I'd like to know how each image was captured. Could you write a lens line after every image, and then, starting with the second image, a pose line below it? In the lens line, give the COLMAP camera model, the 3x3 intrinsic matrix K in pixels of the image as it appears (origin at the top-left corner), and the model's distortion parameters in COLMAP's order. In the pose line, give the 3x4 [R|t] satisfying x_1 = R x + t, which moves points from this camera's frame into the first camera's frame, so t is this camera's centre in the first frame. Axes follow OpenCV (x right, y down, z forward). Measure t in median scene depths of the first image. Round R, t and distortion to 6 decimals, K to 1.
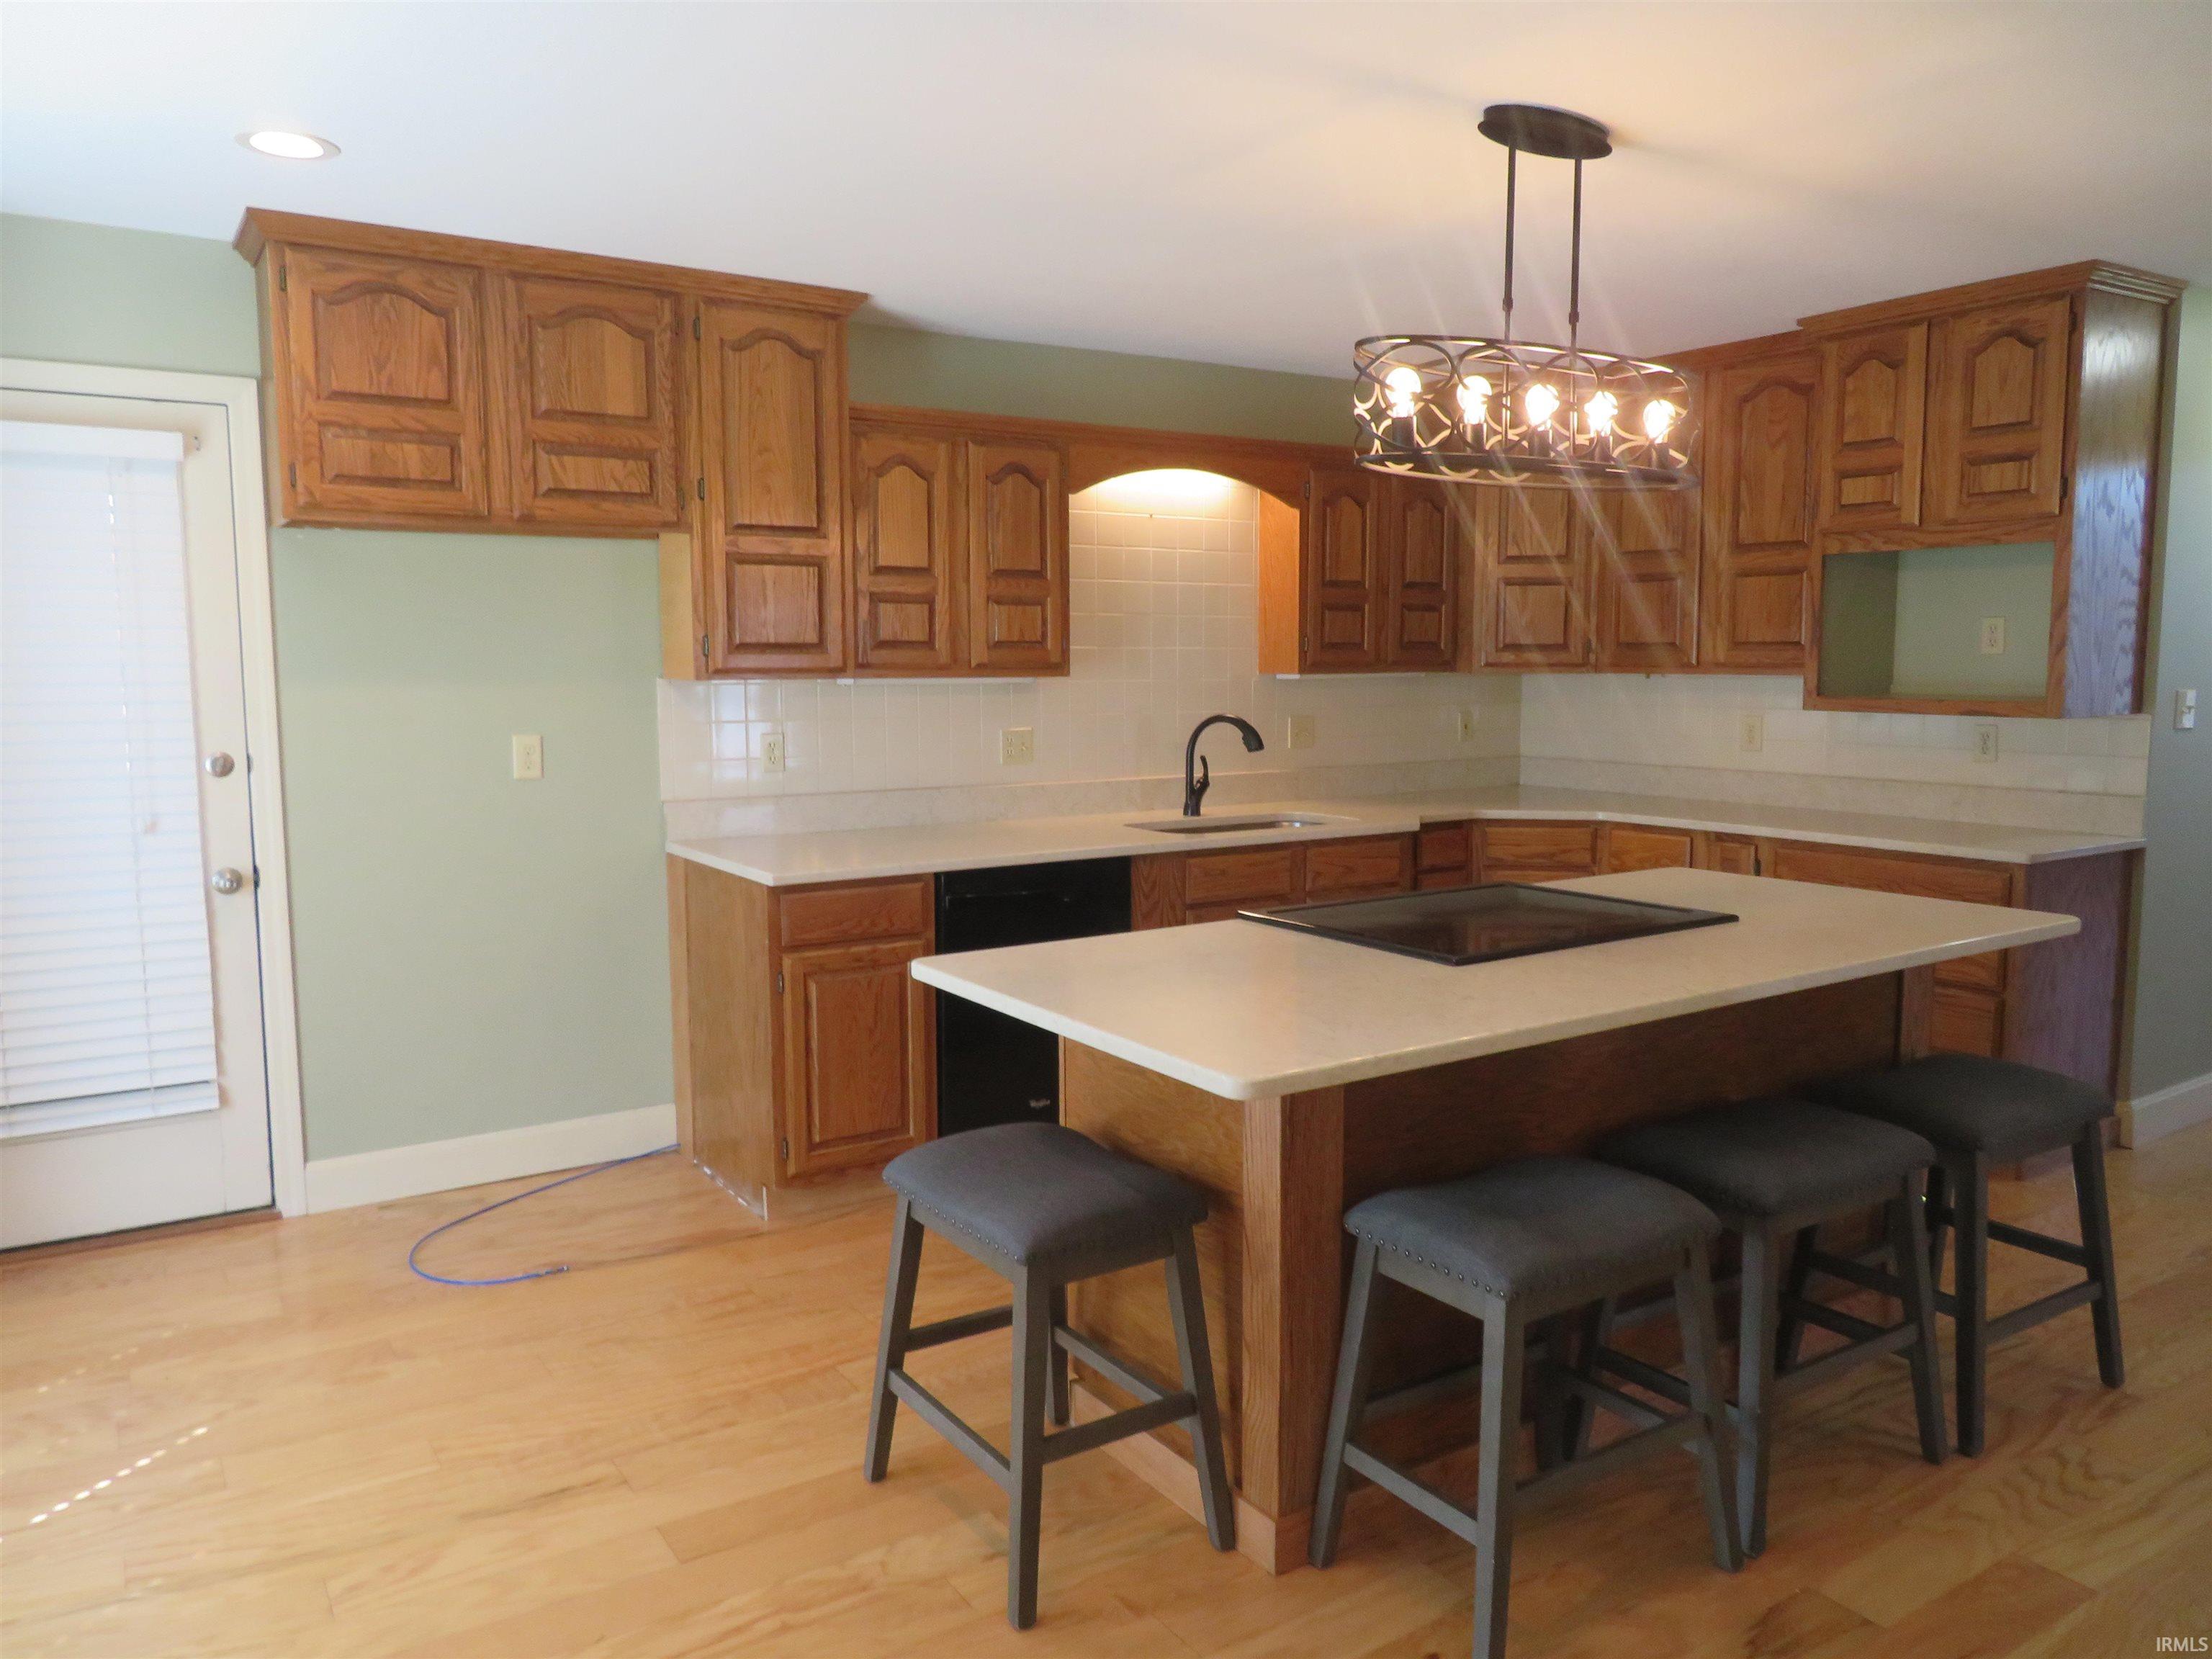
lens RADIAL K [[1590.3, 0, 1090.0], [0, 1590.3, 828.9], [0, 0, 1]] dist [-0.011091, -0.003600]
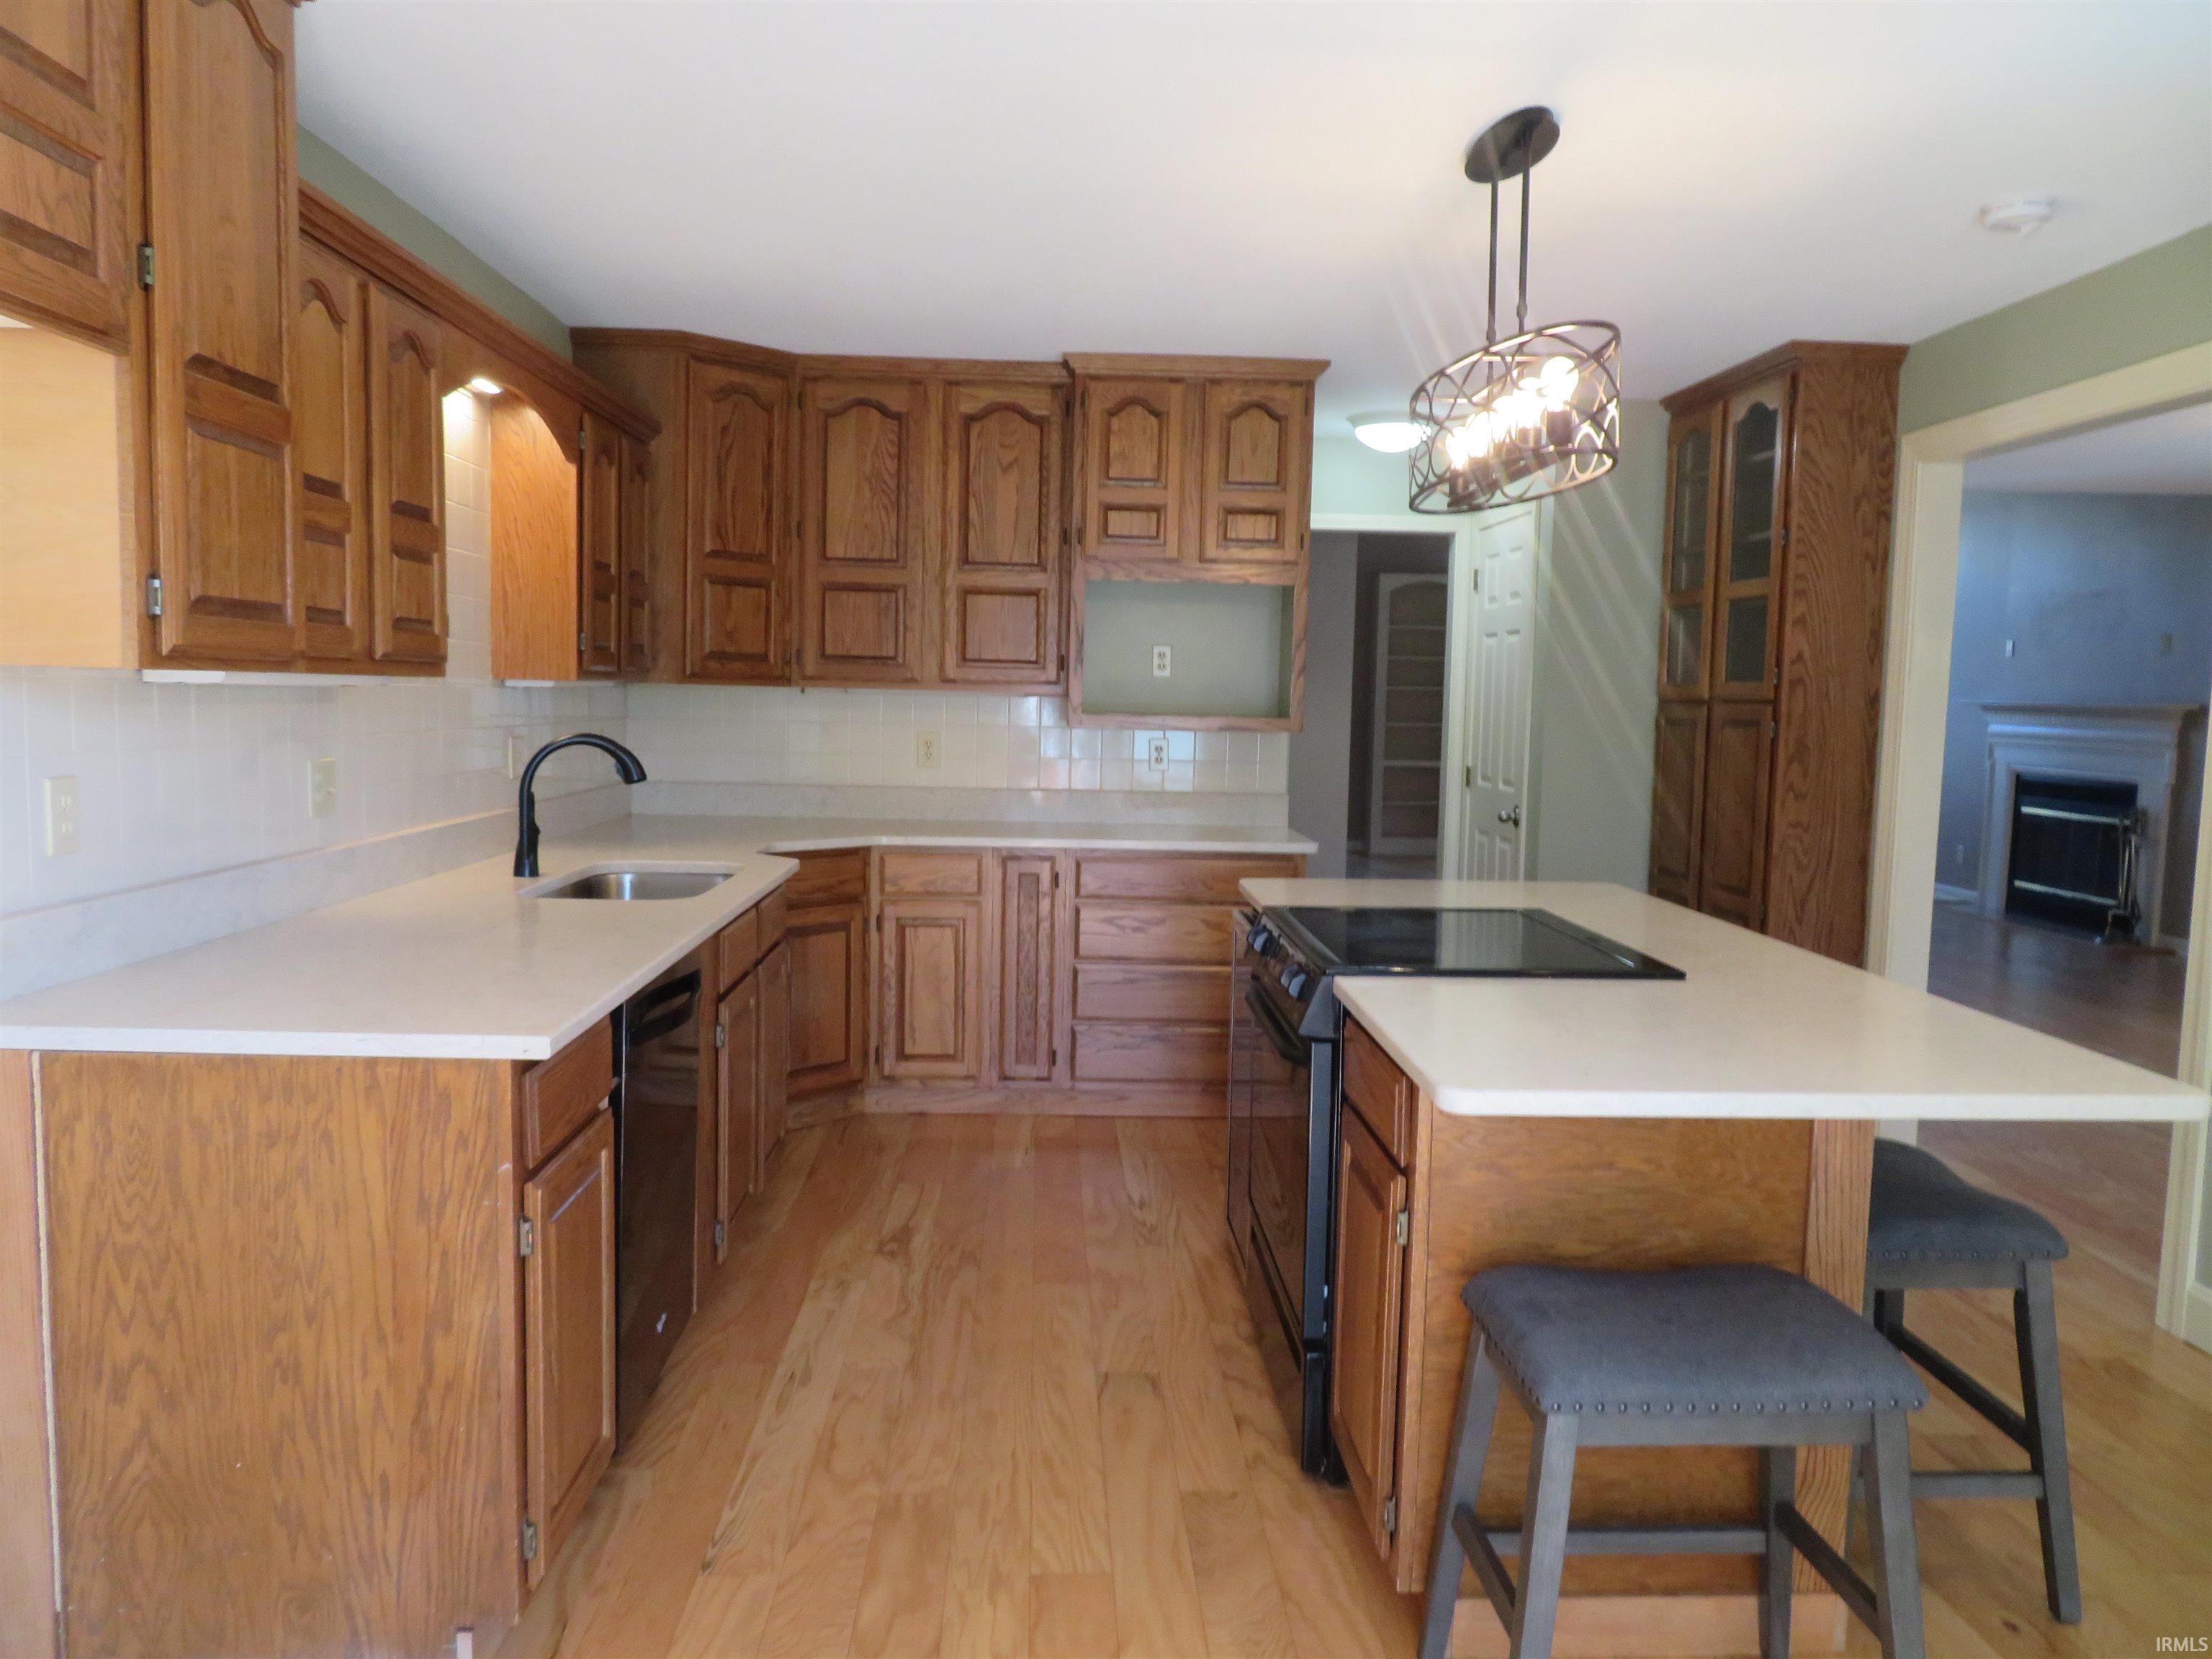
lens RADIAL K [[1590.3, 0, 1090.0], [0, 1590.3, 828.9], [0, 0, 1]] dist [-0.011091, -0.003600]
pose [[0.489902, -0.059751, 0.869727, -0.473298], [0.070708, 0.997085, 0.028672, -0.036436], [-0.868905, 0.047451, 0.492699, 0.477727]]
